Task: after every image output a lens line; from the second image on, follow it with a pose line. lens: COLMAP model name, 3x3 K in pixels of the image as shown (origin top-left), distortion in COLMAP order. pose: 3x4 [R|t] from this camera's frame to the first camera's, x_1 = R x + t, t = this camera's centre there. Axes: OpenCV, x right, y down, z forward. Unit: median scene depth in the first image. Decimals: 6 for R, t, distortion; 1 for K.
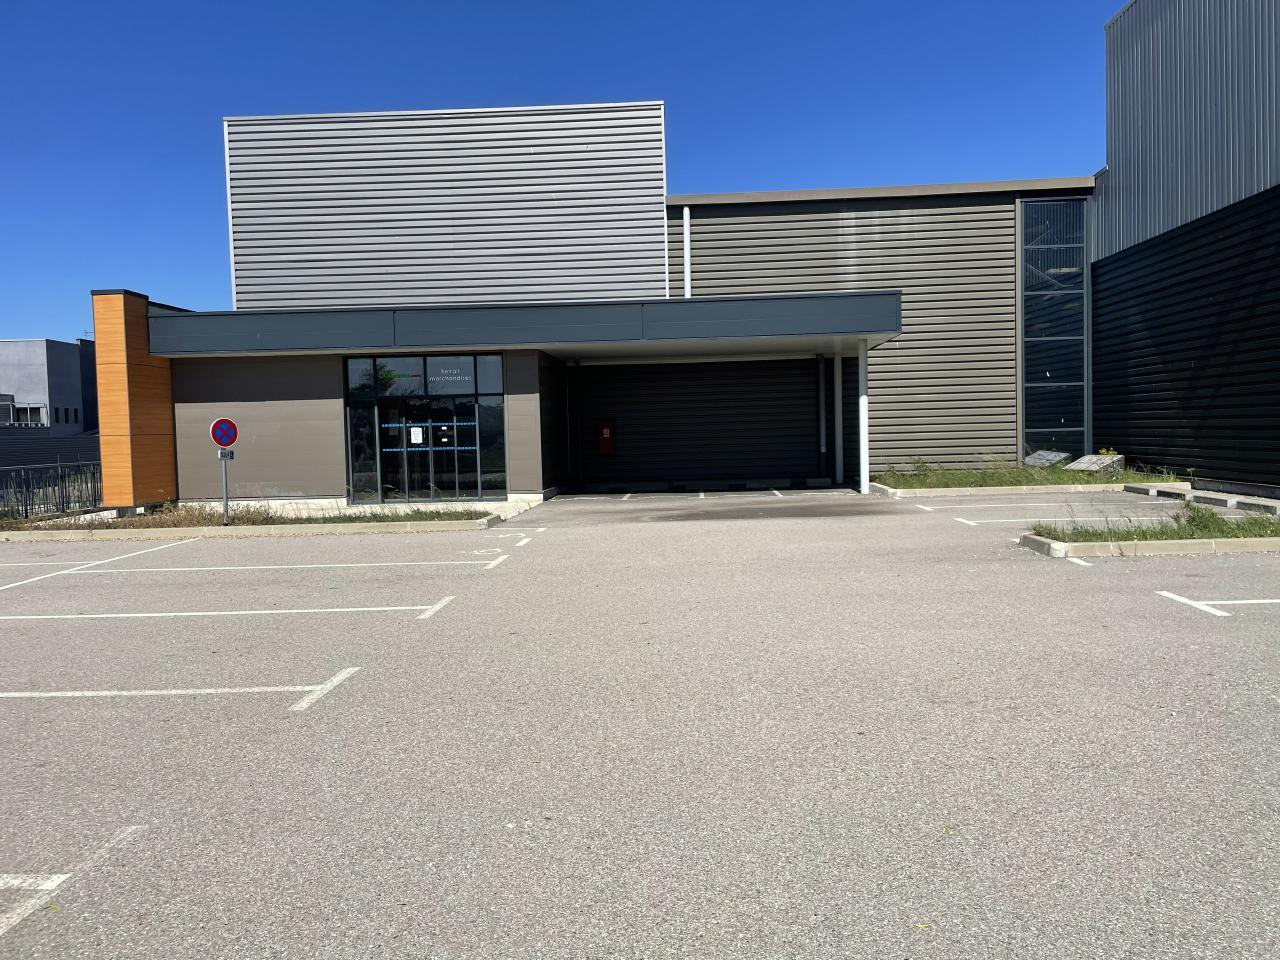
lens RADIAL K [[961.6, 0, 652.9], [0, 961.6, 460.4], [0, 0, 1]] dist [0.089951, -0.107007]
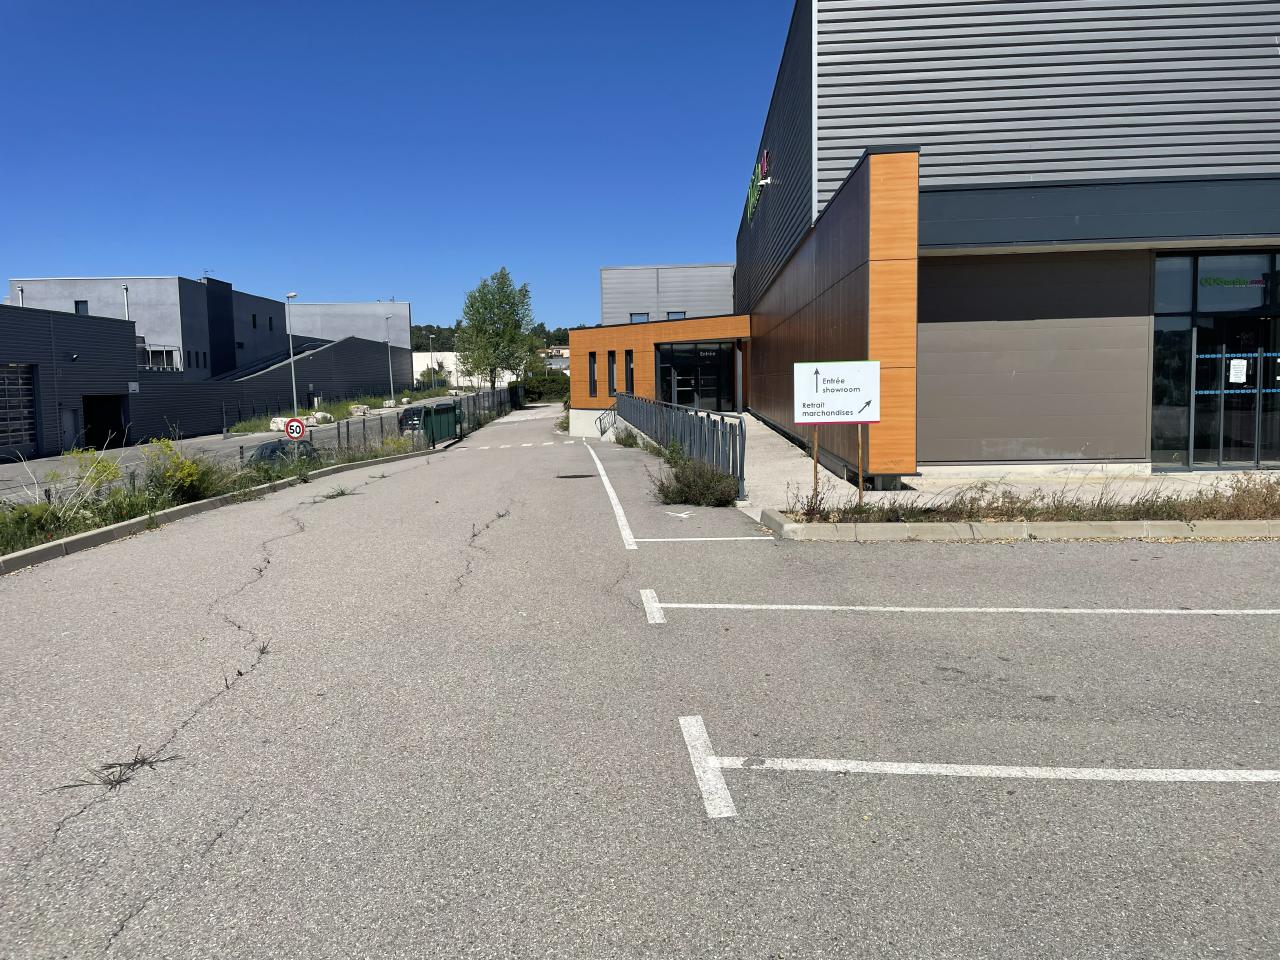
lens RADIAL K [[961.6, 0, 652.9], [0, 961.6, 460.4], [0, 0, 1]] dist [0.089951, -0.107007]
pose [[0.999841, 0.008255, -0.015820, -0.819156], [-0.007466, 0.998757, 0.049273, 0.007508], [0.016207, -0.049147, 0.998660, 0.385135]]
